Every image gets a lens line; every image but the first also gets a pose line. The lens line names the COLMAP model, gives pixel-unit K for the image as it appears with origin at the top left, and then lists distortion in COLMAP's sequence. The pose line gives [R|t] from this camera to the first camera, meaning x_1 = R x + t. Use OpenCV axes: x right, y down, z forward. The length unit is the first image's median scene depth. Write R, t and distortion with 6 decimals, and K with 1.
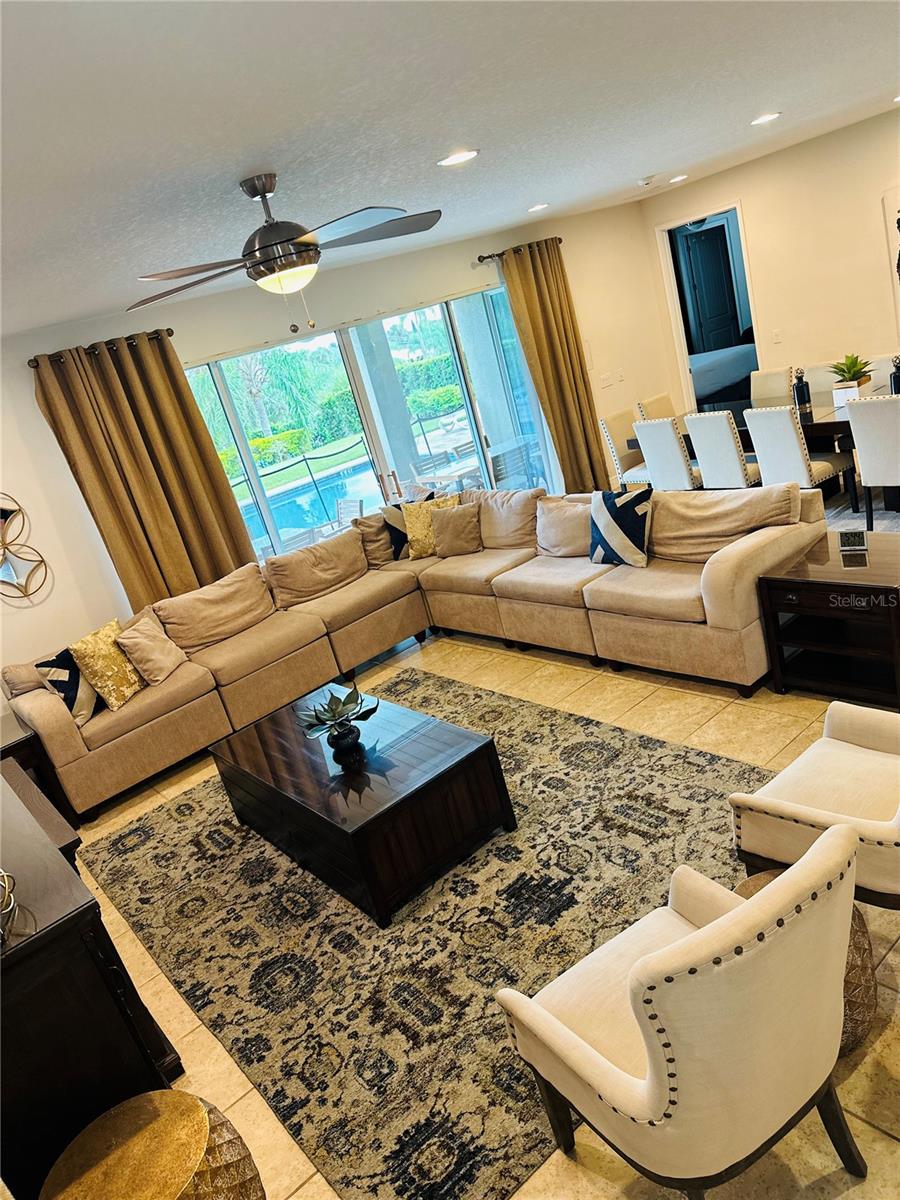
lens RADIAL K [[839.3, 0, 450.0], [0, 839.3, 600.0], [0, 0, 1]] dist [0.100655, -0.149075]
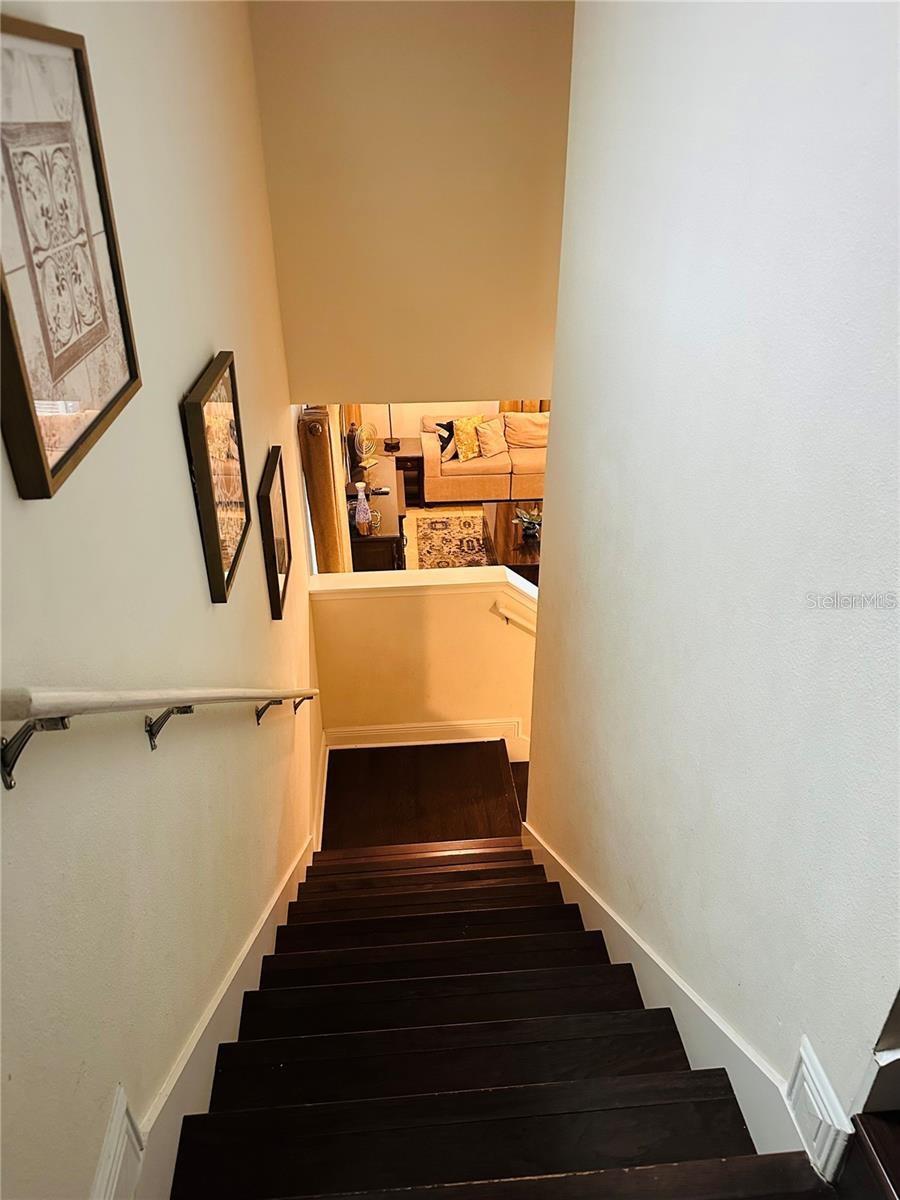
lens RADIAL K [[839.3, 0, 450.0], [0, 839.3, 600.0], [0, 0, 1]] dist [0.100655, -0.149075]
pose [[0.793364, 0.497080, -0.351404, 0.479989], [-0.377400, 0.854565, 0.356774, -0.318447], [0.477643, -0.150432, 0.865579, -0.825128]]
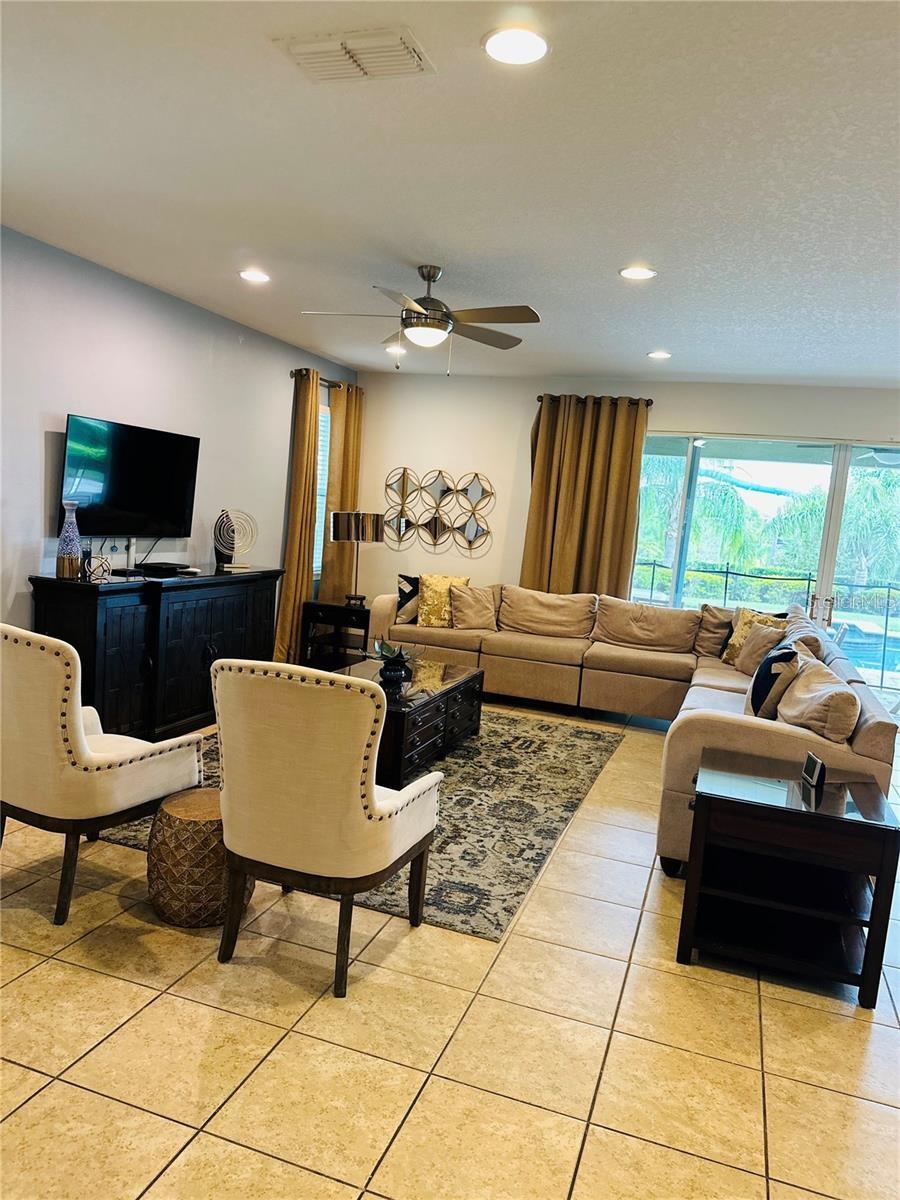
lens RADIAL K [[839.3, 0, 450.0], [0, 839.3, 600.0], [0, 0, 1]] dist [0.100655, -0.149075]
pose [[0.483265, 0.389856, -0.783879, 0.821377], [-0.470047, 0.870921, 0.143360, -0.155034], [0.738587, 0.299179, 0.604137, 0.209953]]
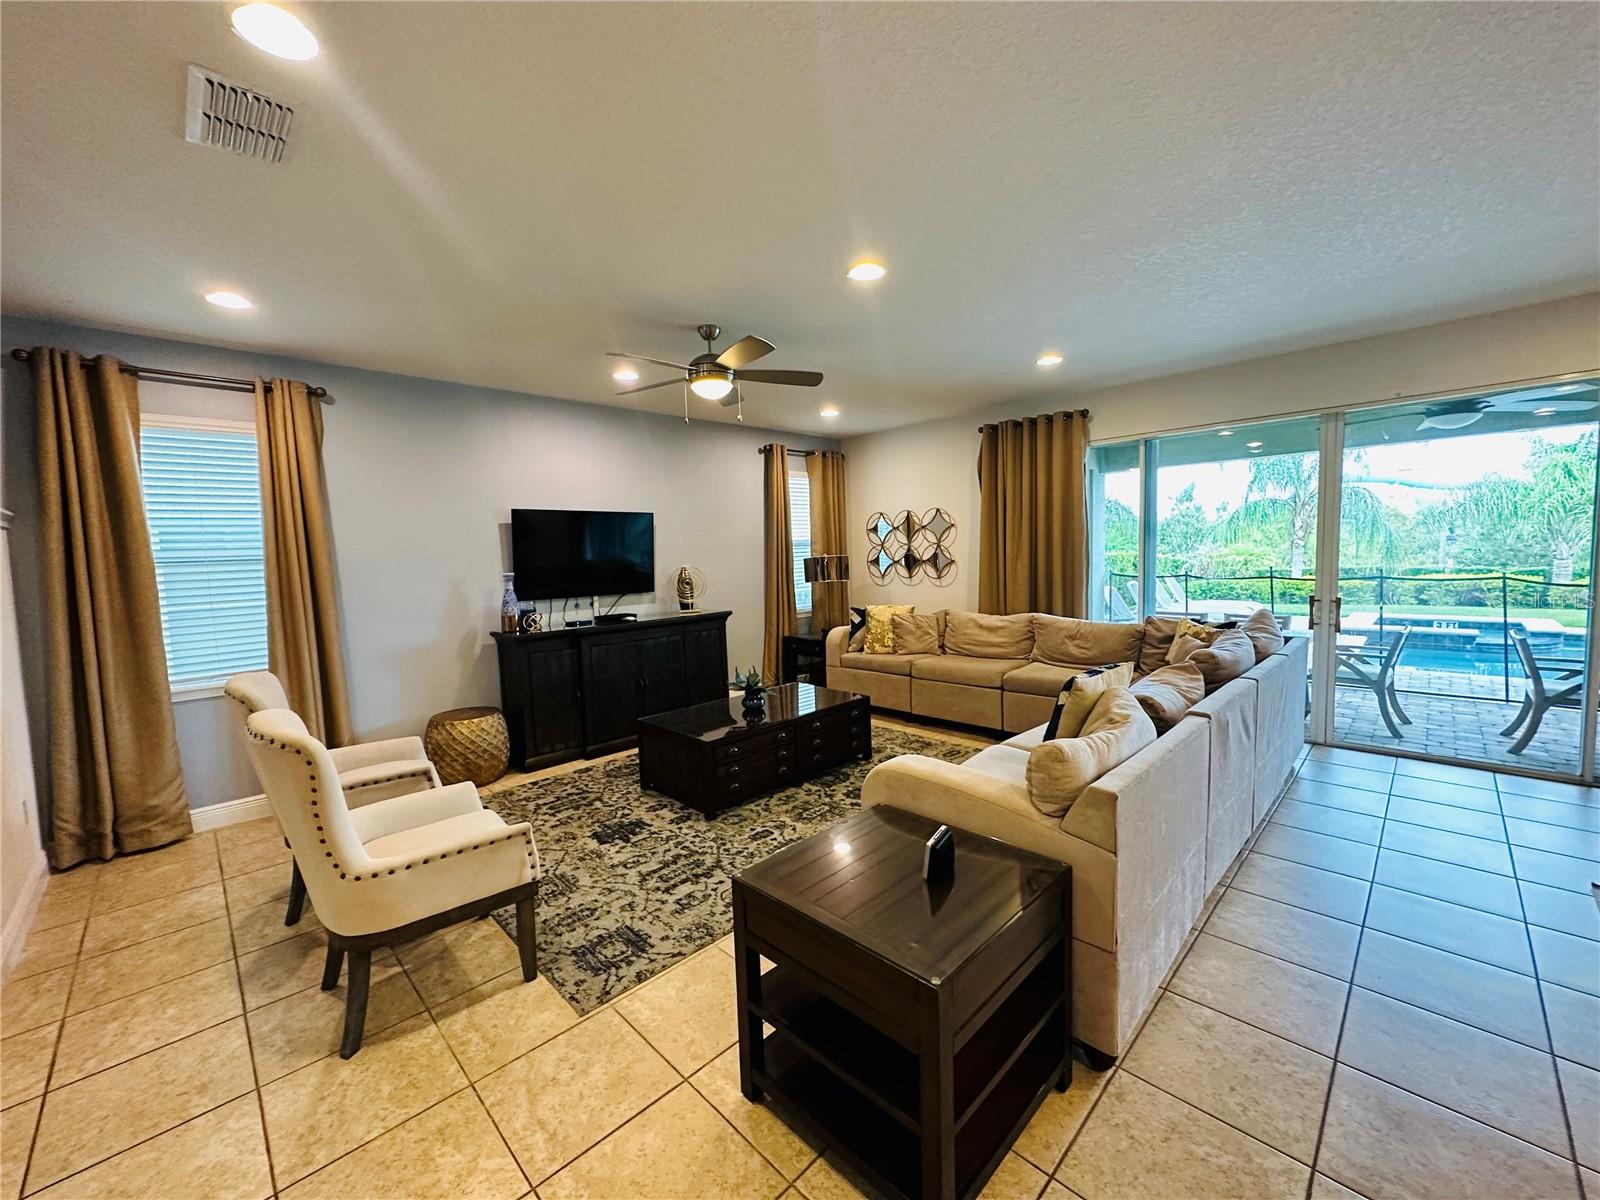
lens RADIAL K [[638.9, 0, 795.8], [0, 638.9, 595.0], [0, 0, 1]] dist [0.000247, 0.000299]
pose [[0.089977, 0.321348, -0.942677, 0.761591], [-0.301059, 0.911011, 0.281819, -0.299177], [0.949351, 0.258444, 0.178714, 0.746141]]
